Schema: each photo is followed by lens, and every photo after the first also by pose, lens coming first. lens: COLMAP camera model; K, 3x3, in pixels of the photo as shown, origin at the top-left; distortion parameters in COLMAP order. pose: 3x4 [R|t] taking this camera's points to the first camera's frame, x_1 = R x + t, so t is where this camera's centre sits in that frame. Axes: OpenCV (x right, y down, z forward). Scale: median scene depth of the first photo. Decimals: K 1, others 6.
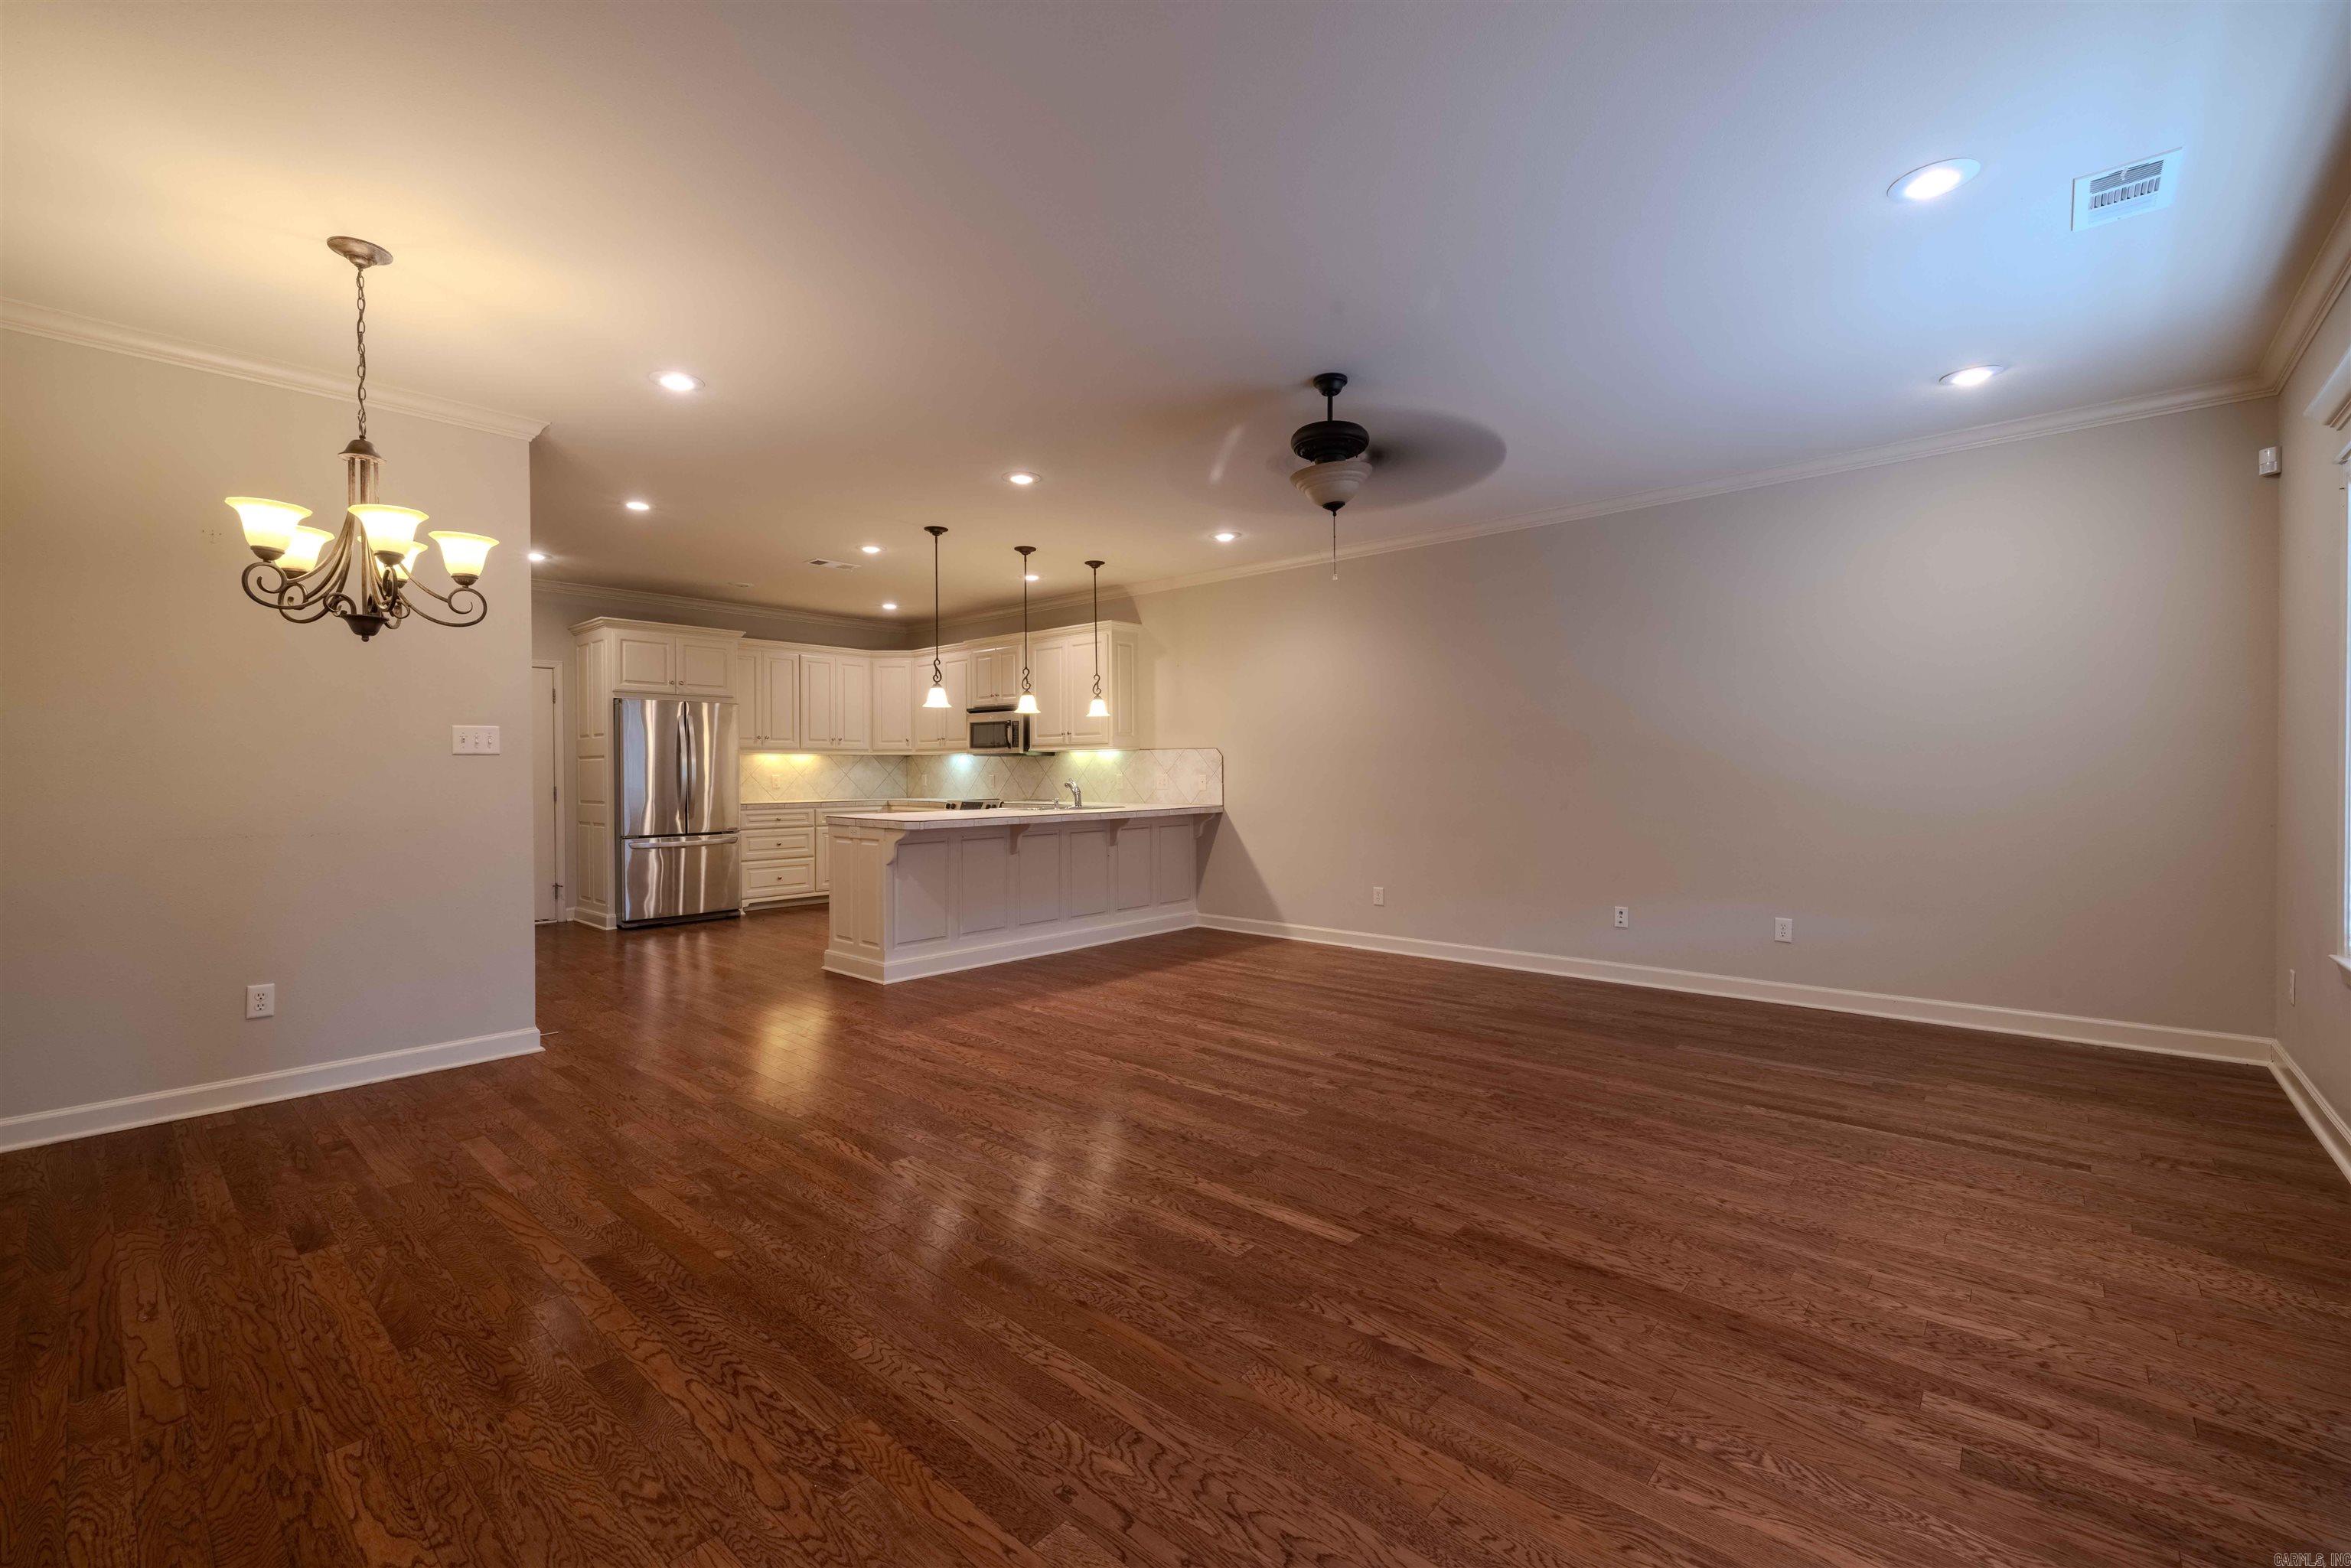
lens RADIAL K [[979.9, 0, 1168.8], [0, 979.9, 775.1], [0, 0, 1]] dist [-0.001242, 0.000020]
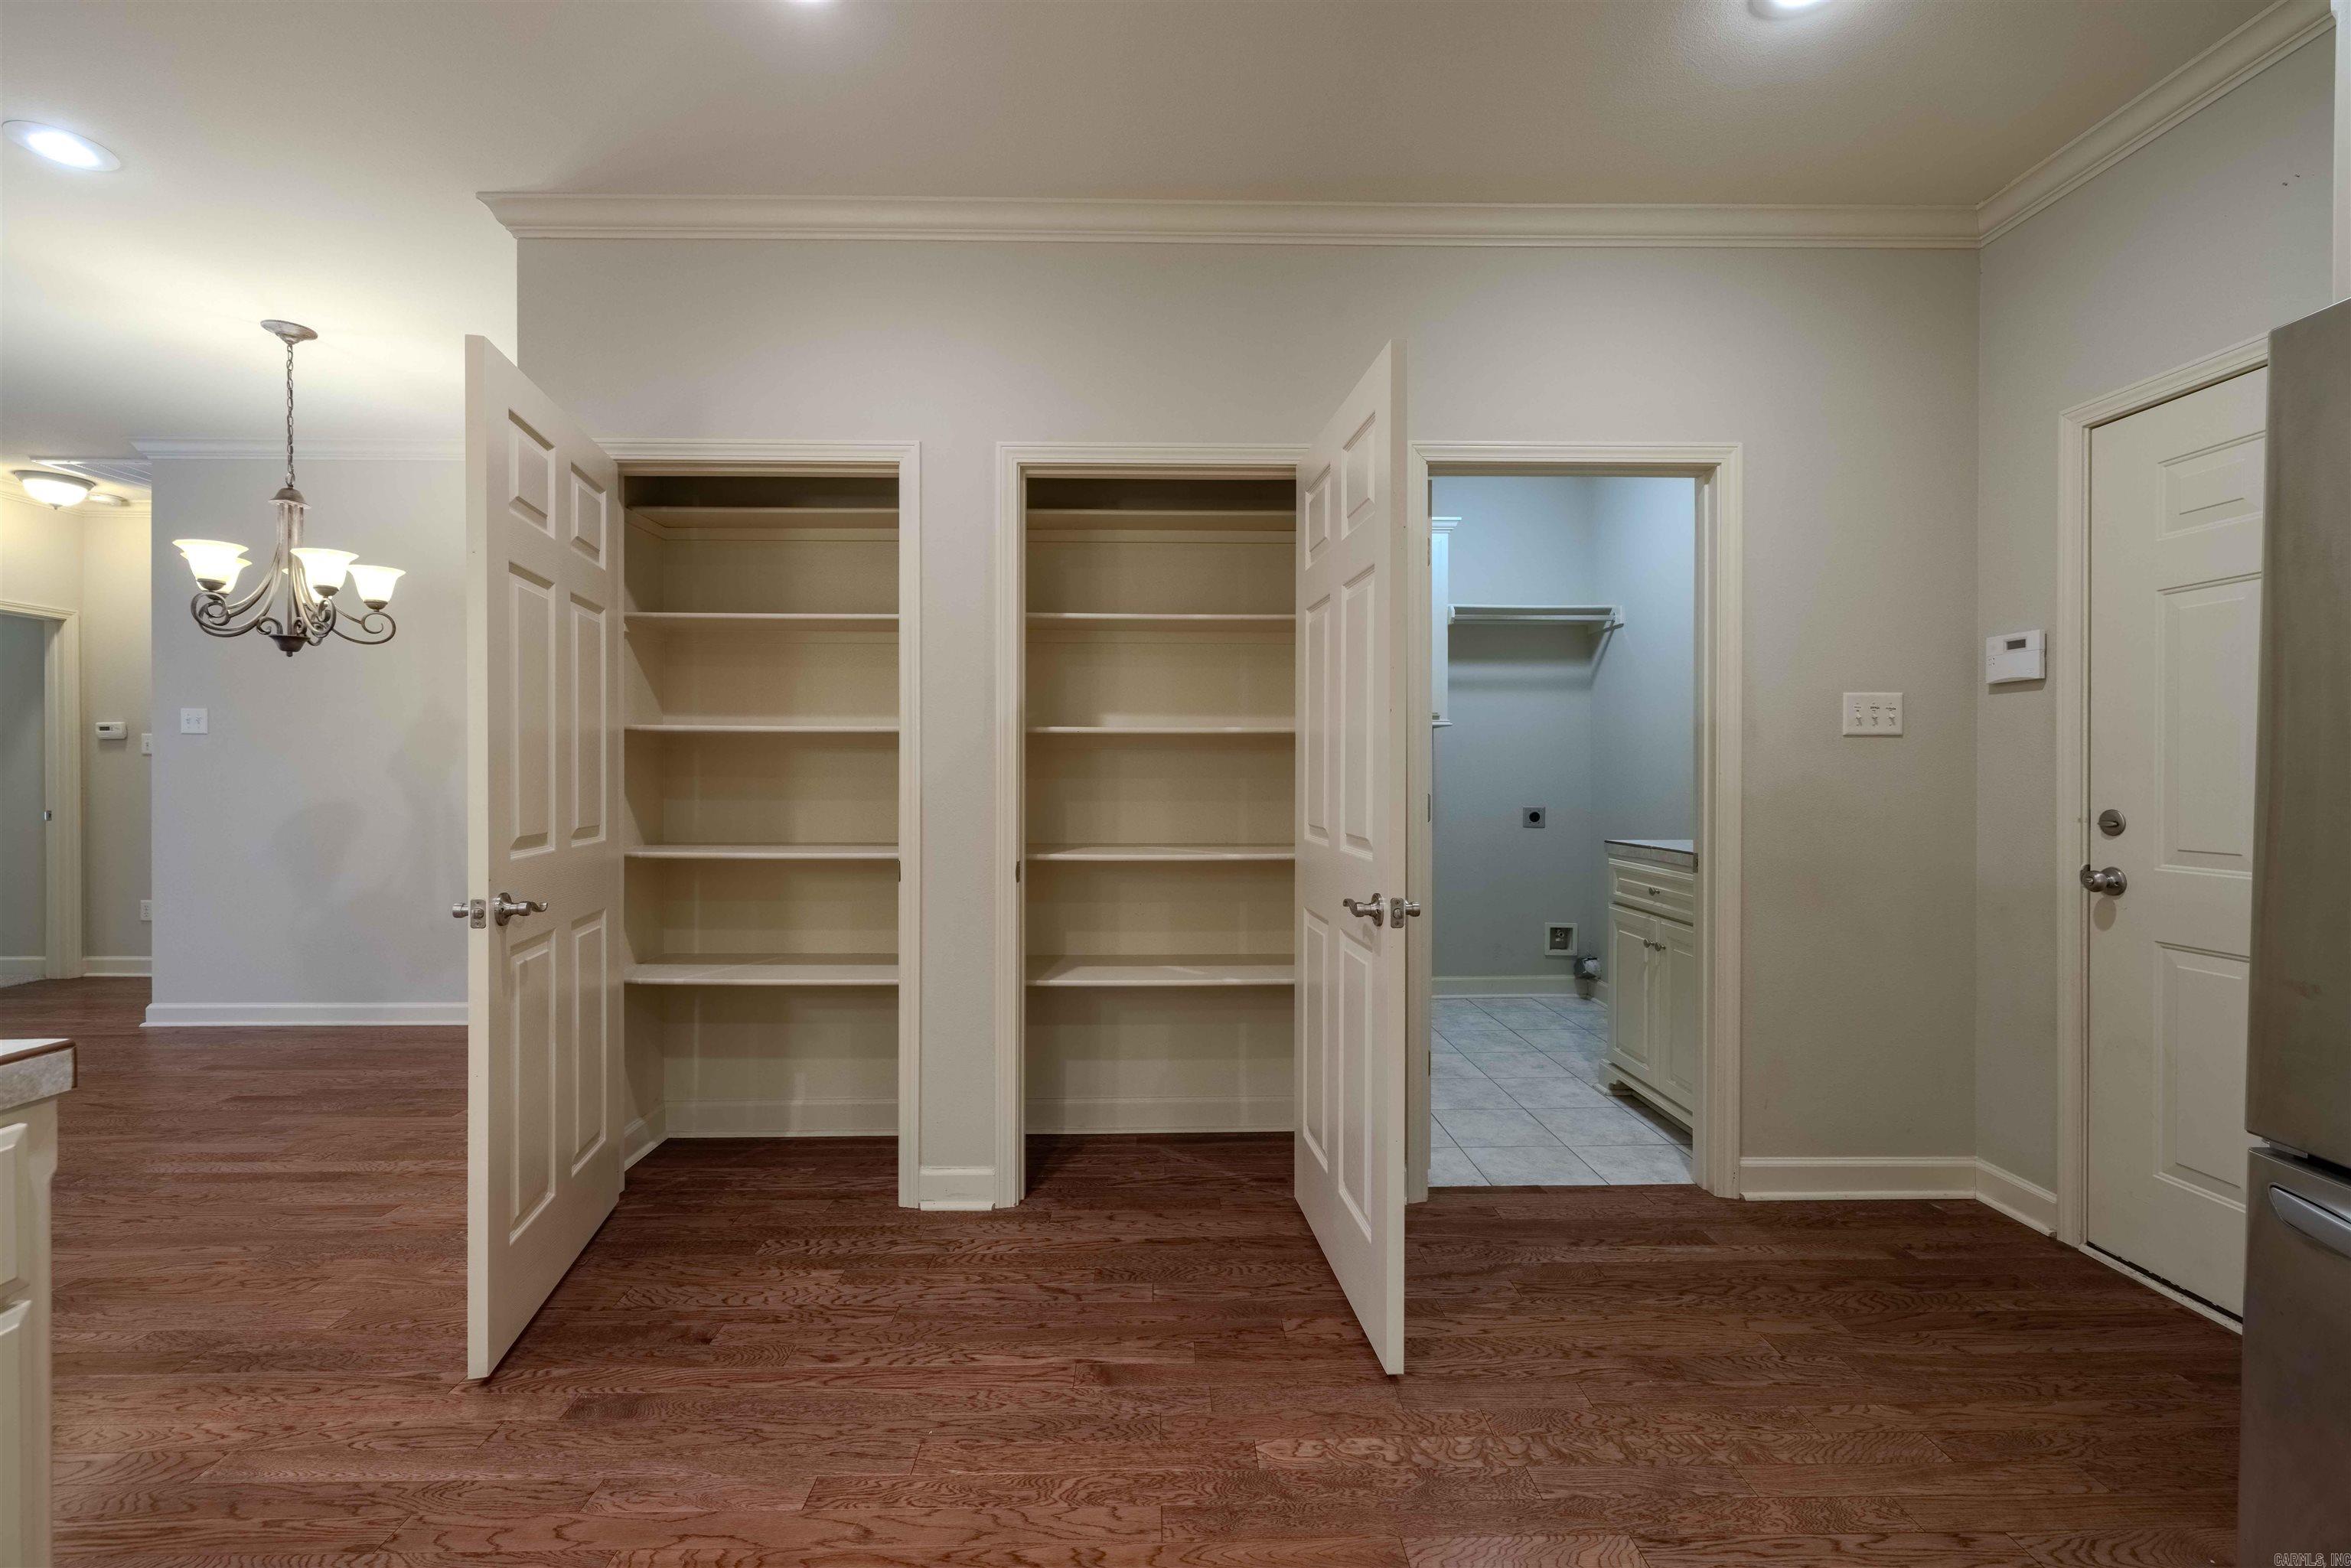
lens RADIAL K [[979.9, 0, 1167.3], [0, 979.9, 774.5], [0, 0, 1]] dist [-0.001242, 0.000020]
pose [[-0.729643, 0.007656, -0.683786, -0.521850], [-0.000408, 0.999932, 0.011632, -0.004886], [0.683828, 0.008766, -0.729590, 1.737929]]
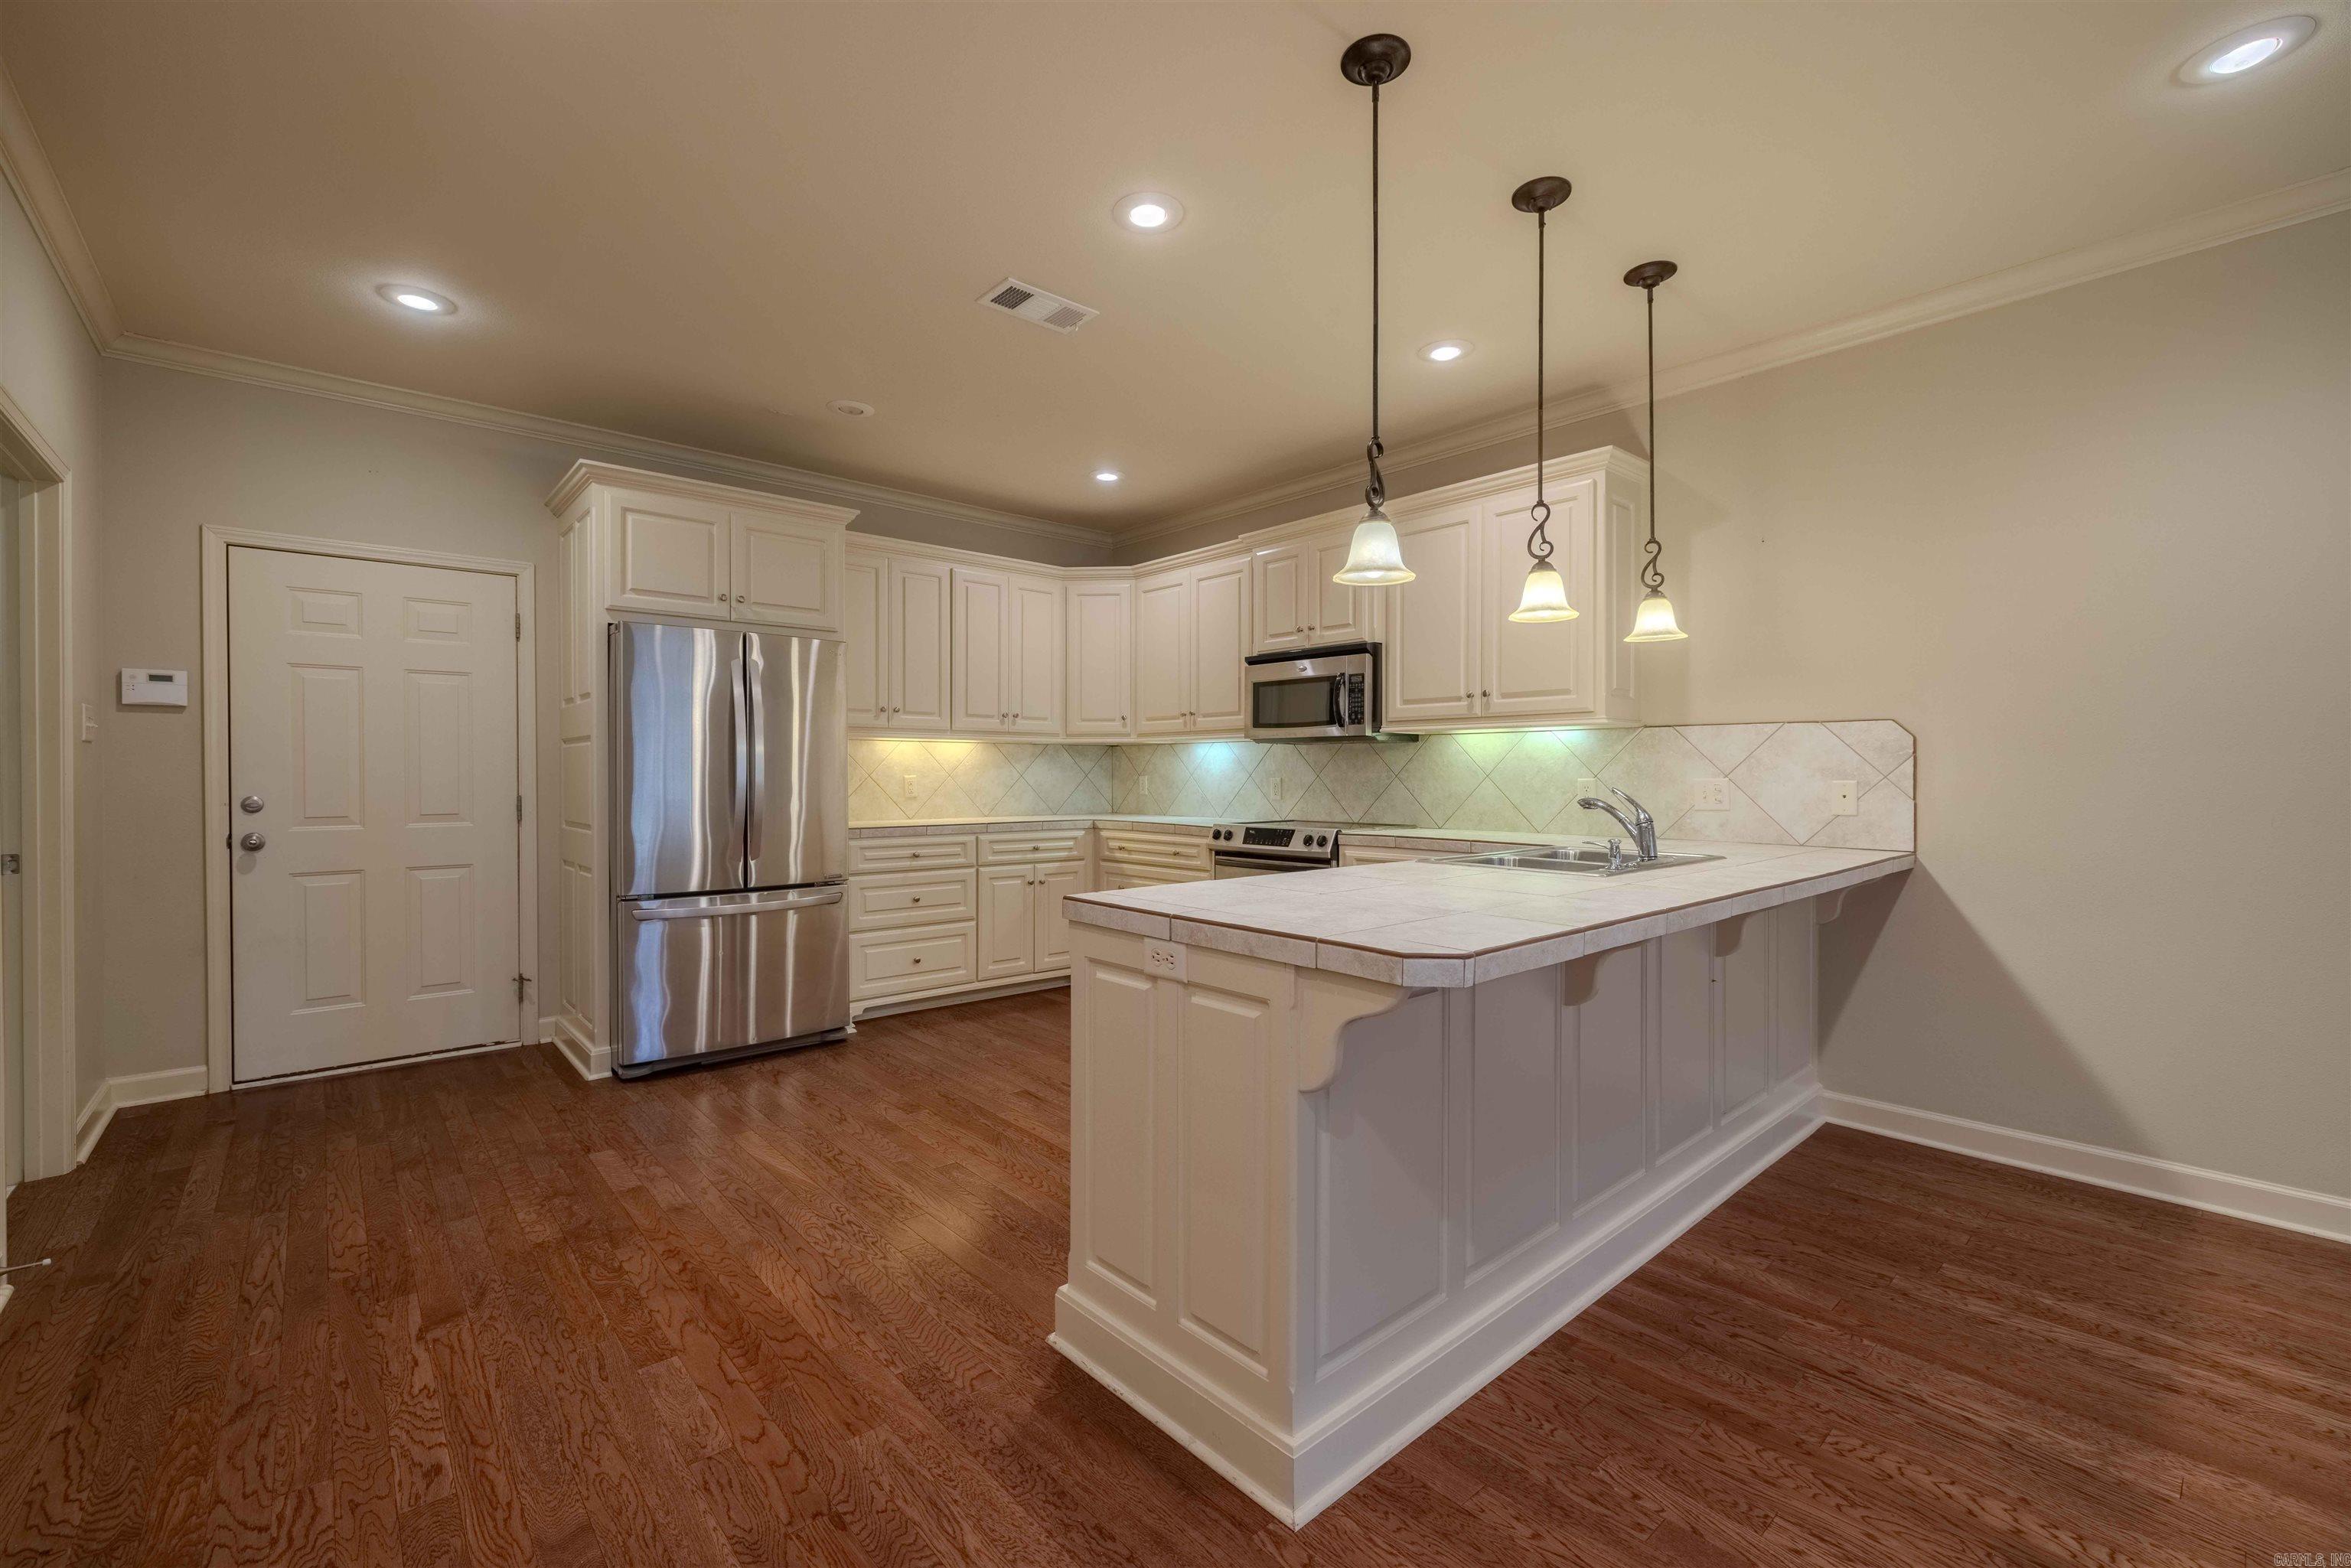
lens RADIAL K [[979.9, 0, 1166.0], [0, 979.9, 781.0], [0, 0, 1]] dist [-0.001242, 0.000020]
pose [[0.992863, 0.005477, -0.119131, -0.385257], [-0.005044, 0.999980, 0.003940, -0.000098], [0.119150, -0.003311, 0.992871, 0.936315]]
